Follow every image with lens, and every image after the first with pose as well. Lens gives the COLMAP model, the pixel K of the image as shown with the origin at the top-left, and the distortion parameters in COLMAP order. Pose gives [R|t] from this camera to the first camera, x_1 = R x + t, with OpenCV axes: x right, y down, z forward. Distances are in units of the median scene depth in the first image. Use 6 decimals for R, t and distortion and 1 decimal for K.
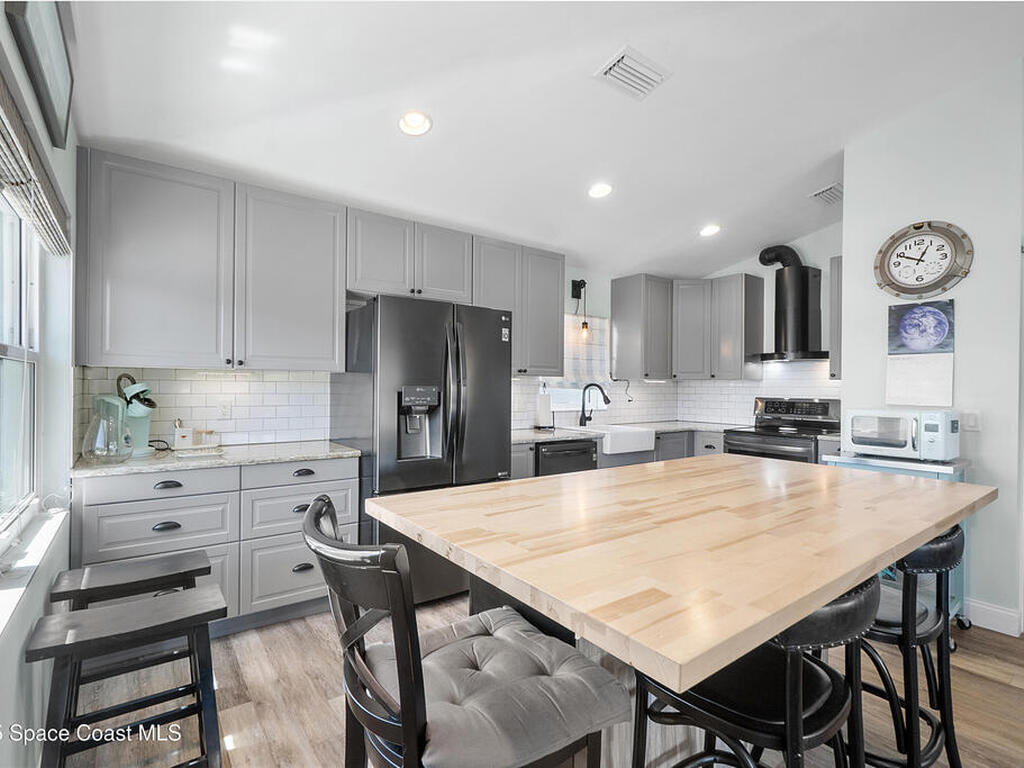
lens RADIAL K [[507.8, 0, 511.4], [0, 507.8, 384.4], [0, 0, 1]] dist [0.003662, -0.001172]
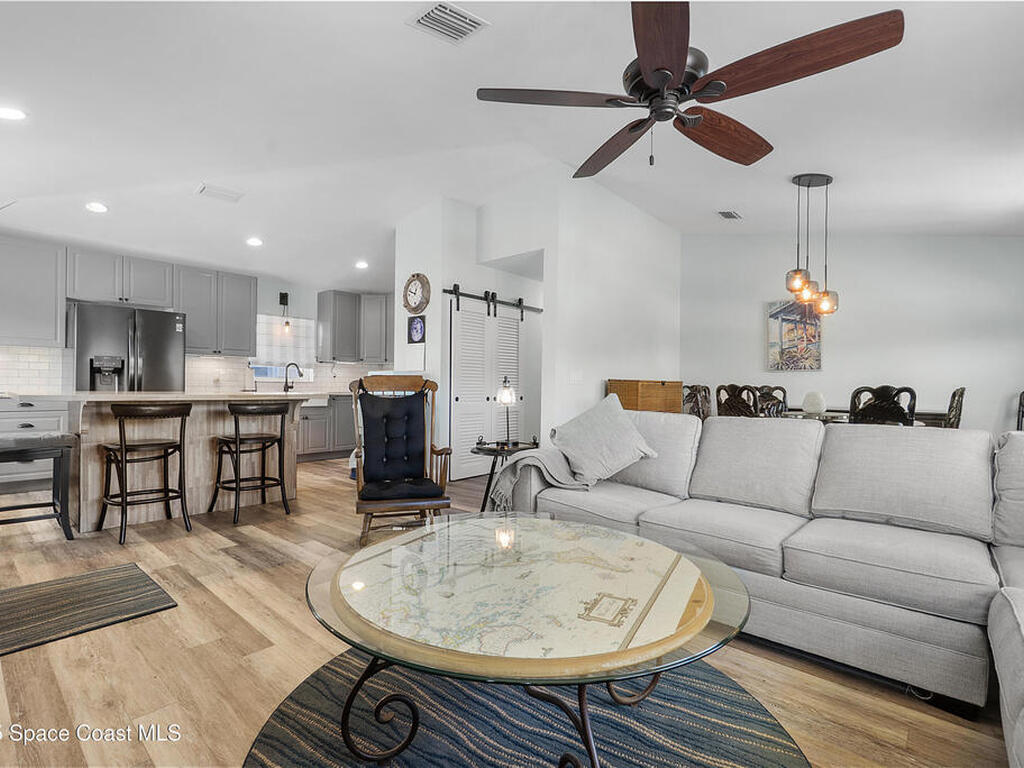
lens RADIAL K [[507.8, 0, 513.8], [0, 507.8, 385.8], [0, 0, 1]] dist [0.003662, -0.001172]
pose [[0.981042, 0.003204, 0.193771, 0.732585], [-0.004223, 0.999979, 0.004842, 0.078693], [-0.193752, -0.005568, 0.981035, -0.840321]]
